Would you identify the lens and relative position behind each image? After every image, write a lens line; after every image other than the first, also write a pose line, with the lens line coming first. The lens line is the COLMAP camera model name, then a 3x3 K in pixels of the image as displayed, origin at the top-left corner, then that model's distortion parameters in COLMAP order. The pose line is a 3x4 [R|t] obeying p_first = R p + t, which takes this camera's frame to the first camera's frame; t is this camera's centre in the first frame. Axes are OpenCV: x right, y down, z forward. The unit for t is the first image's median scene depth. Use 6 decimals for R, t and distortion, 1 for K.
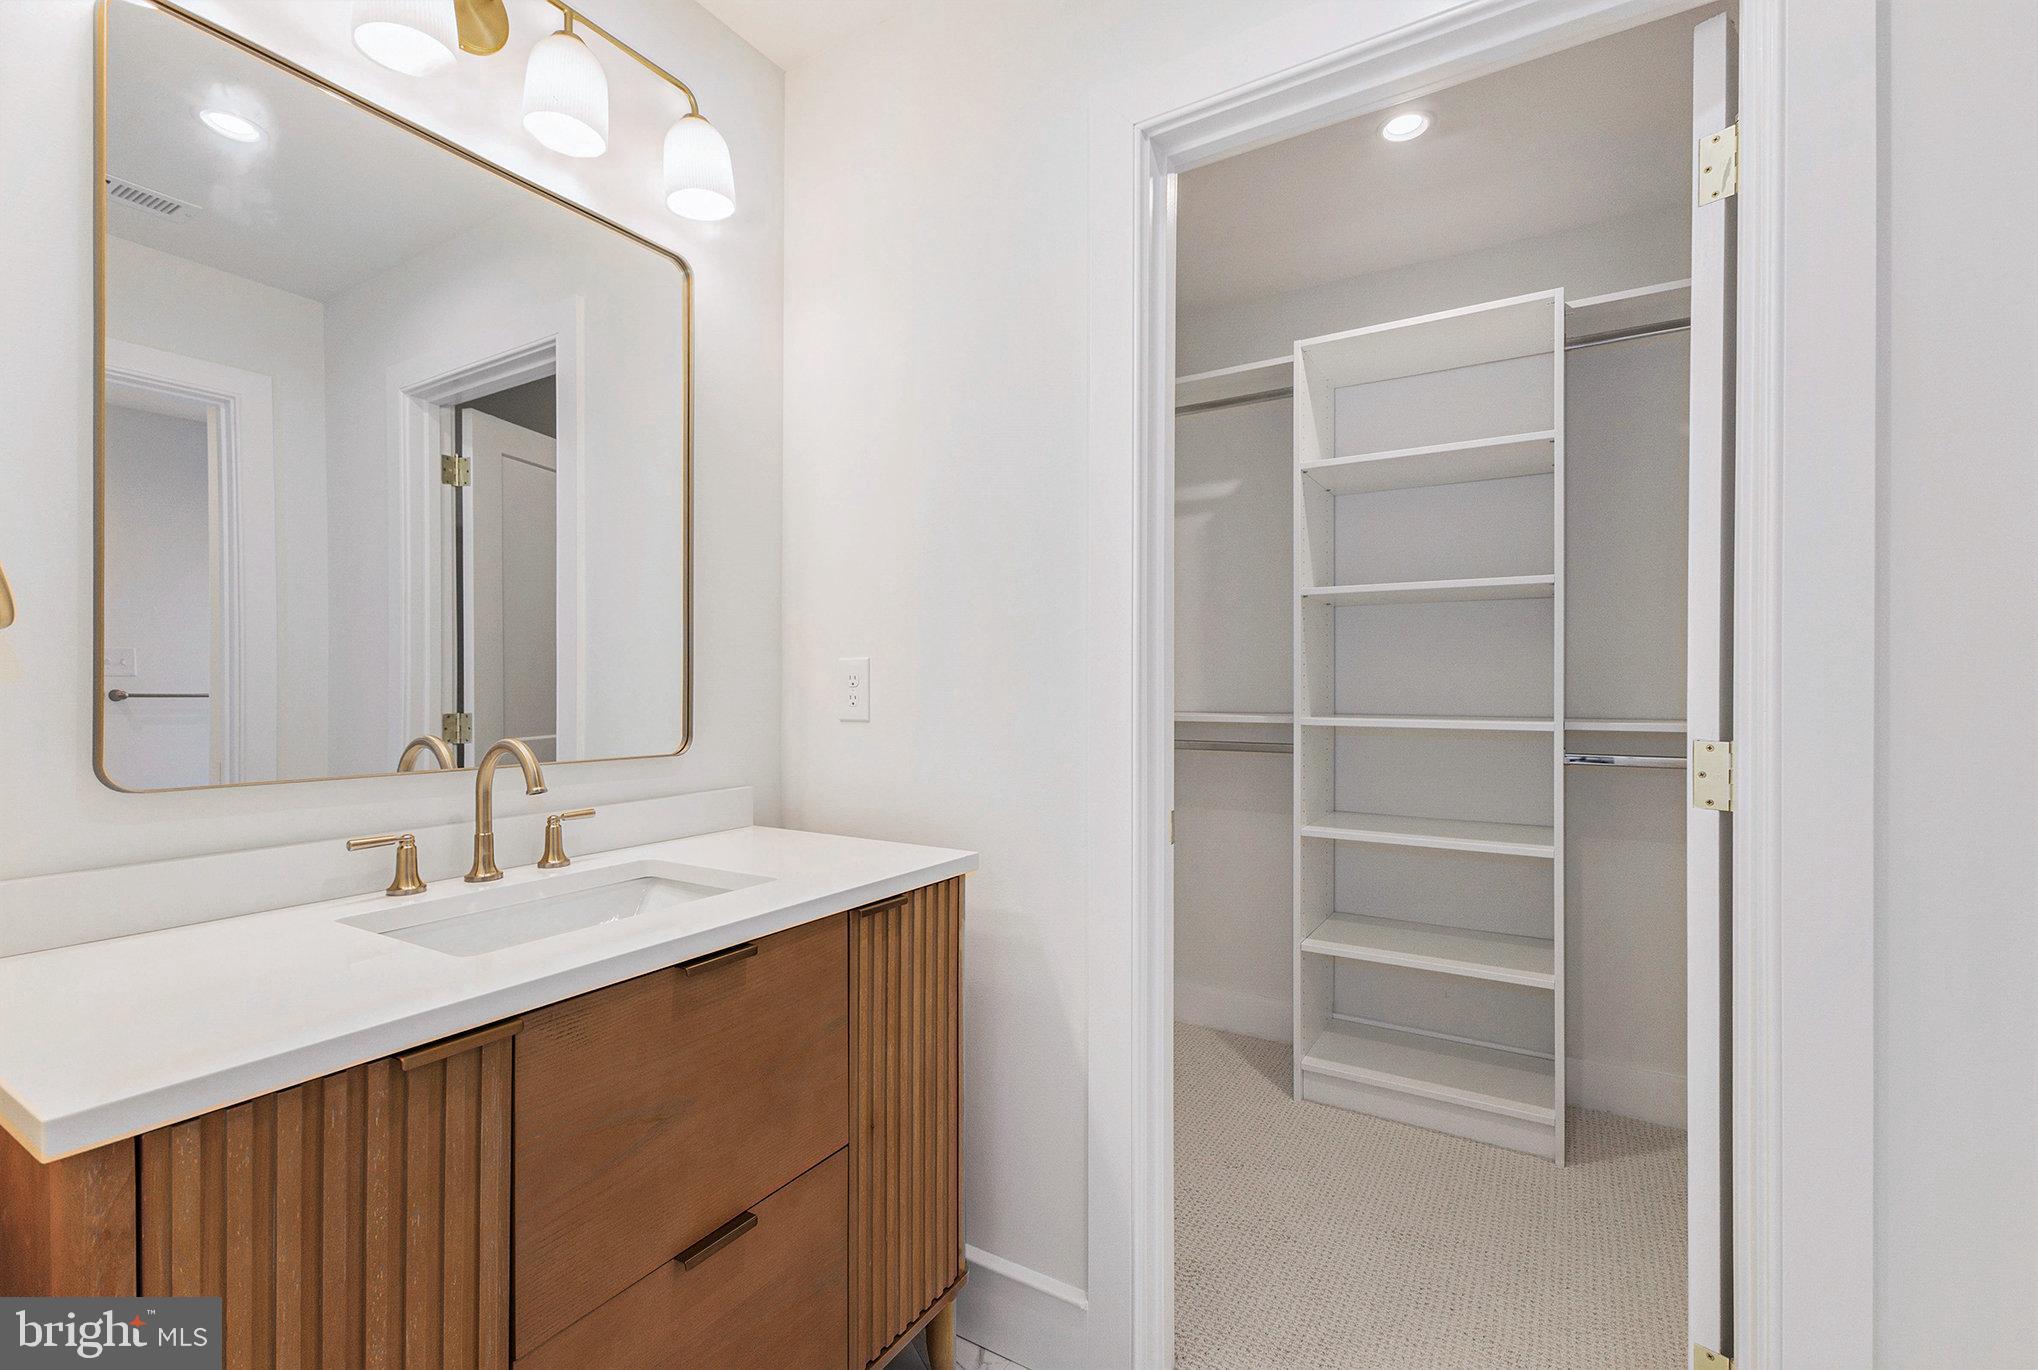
lens RADIAL K [[884.0, 0, 1025.0], [0, 884.0, 684.9], [0, 0, 1]] dist [-0.000067, 0.000140]
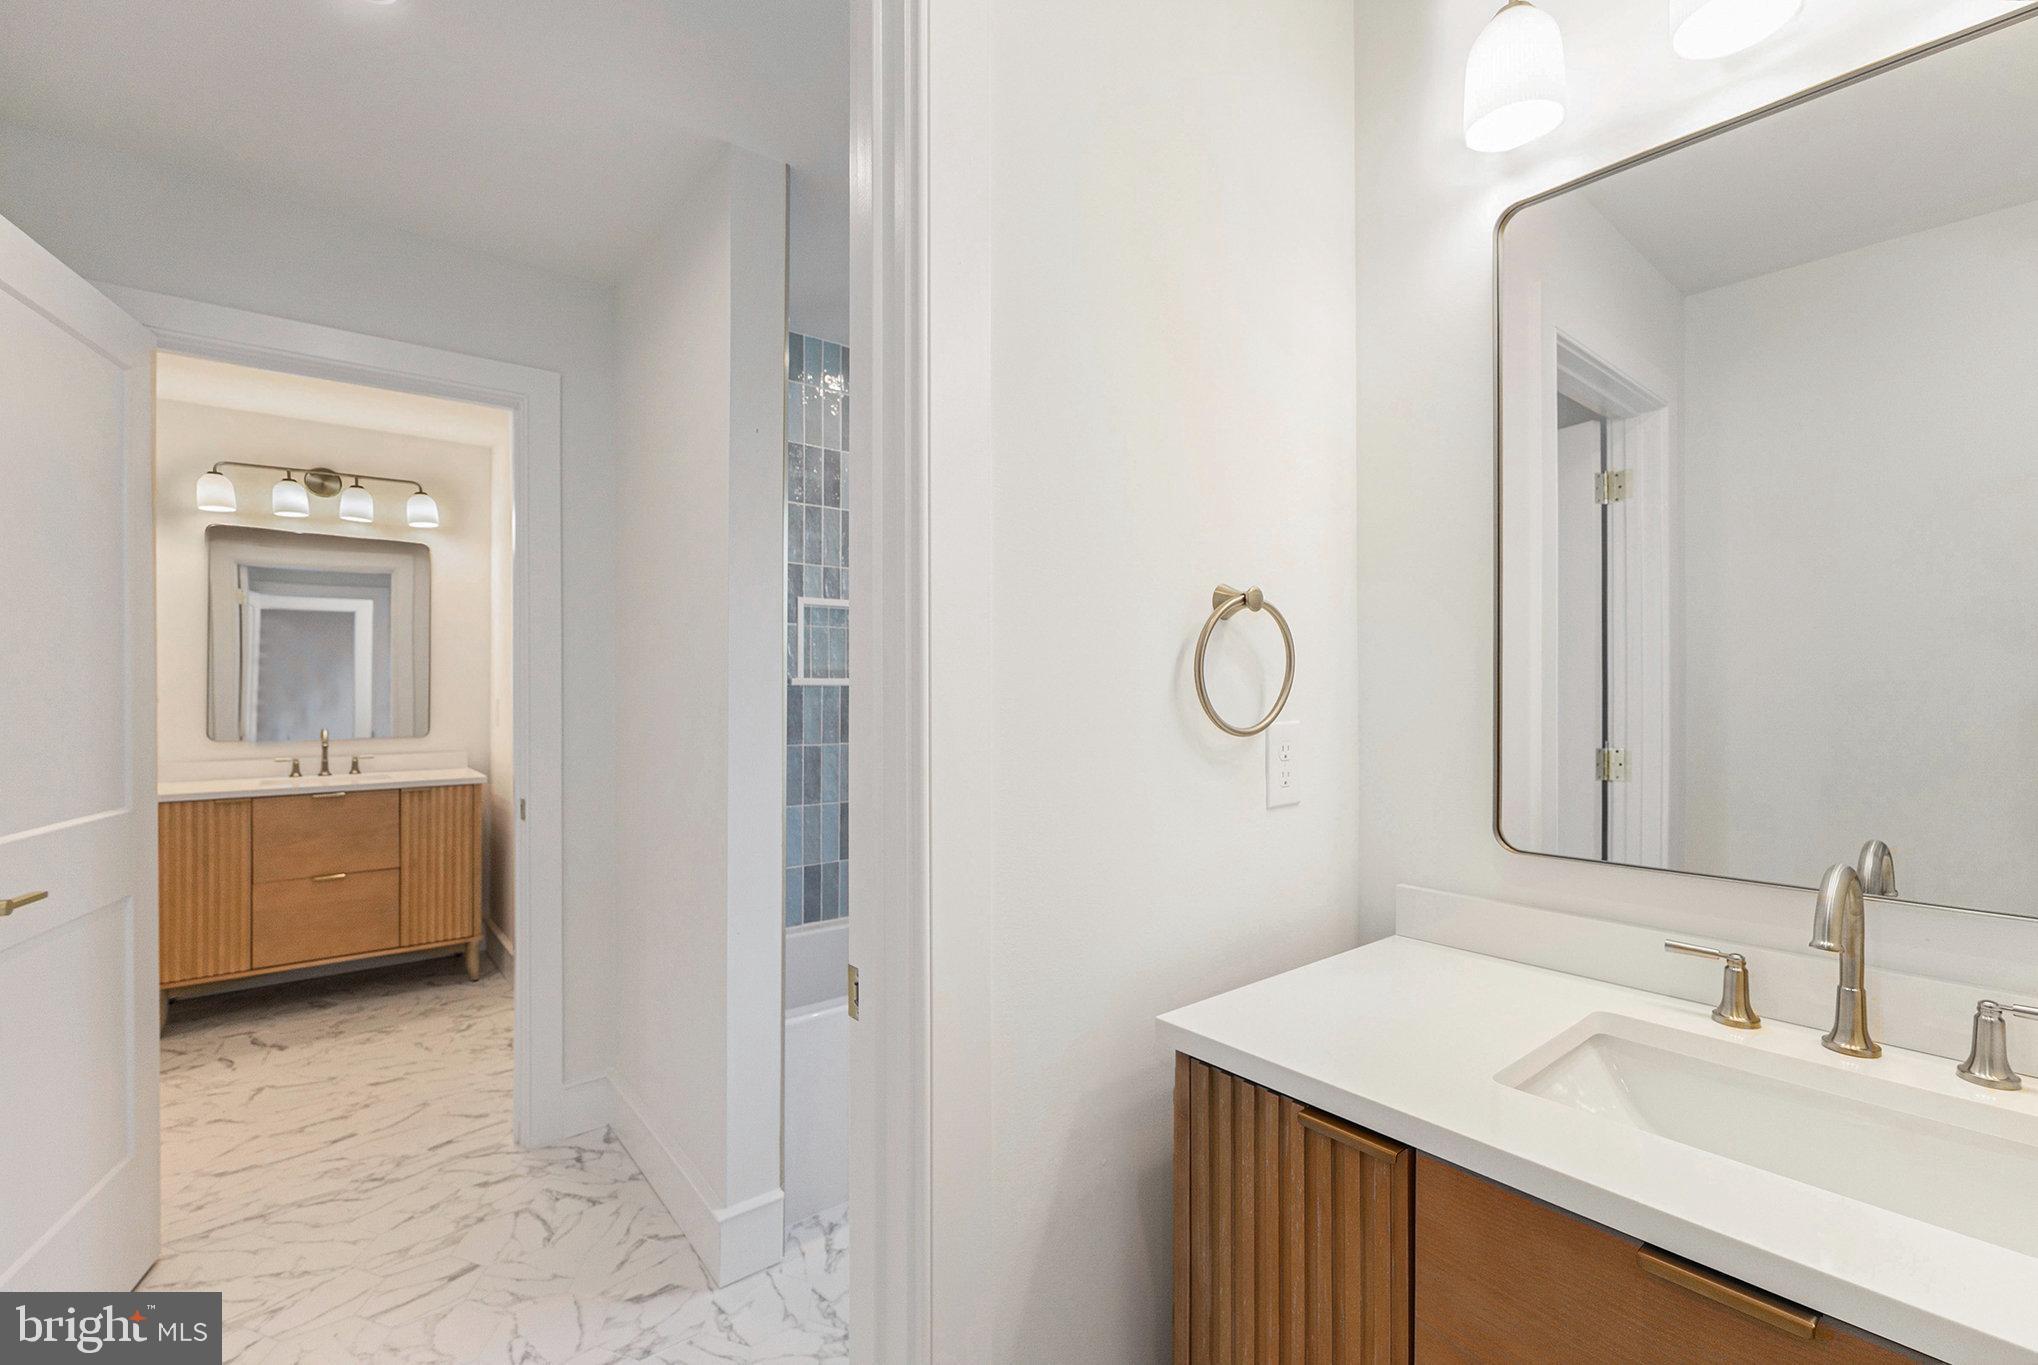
lens RADIAL K [[889.6, 0, 1020.2], [0, 889.6, 682.9], [0, 0, 1]] dist [0.008054, 0.000326]
pose [[0.942741, -0.006502, -0.333461, 2.672390], [0.002561, 0.999922, -0.012256, -0.055673], [0.333515, 0.010700, 0.942684, -1.100831]]
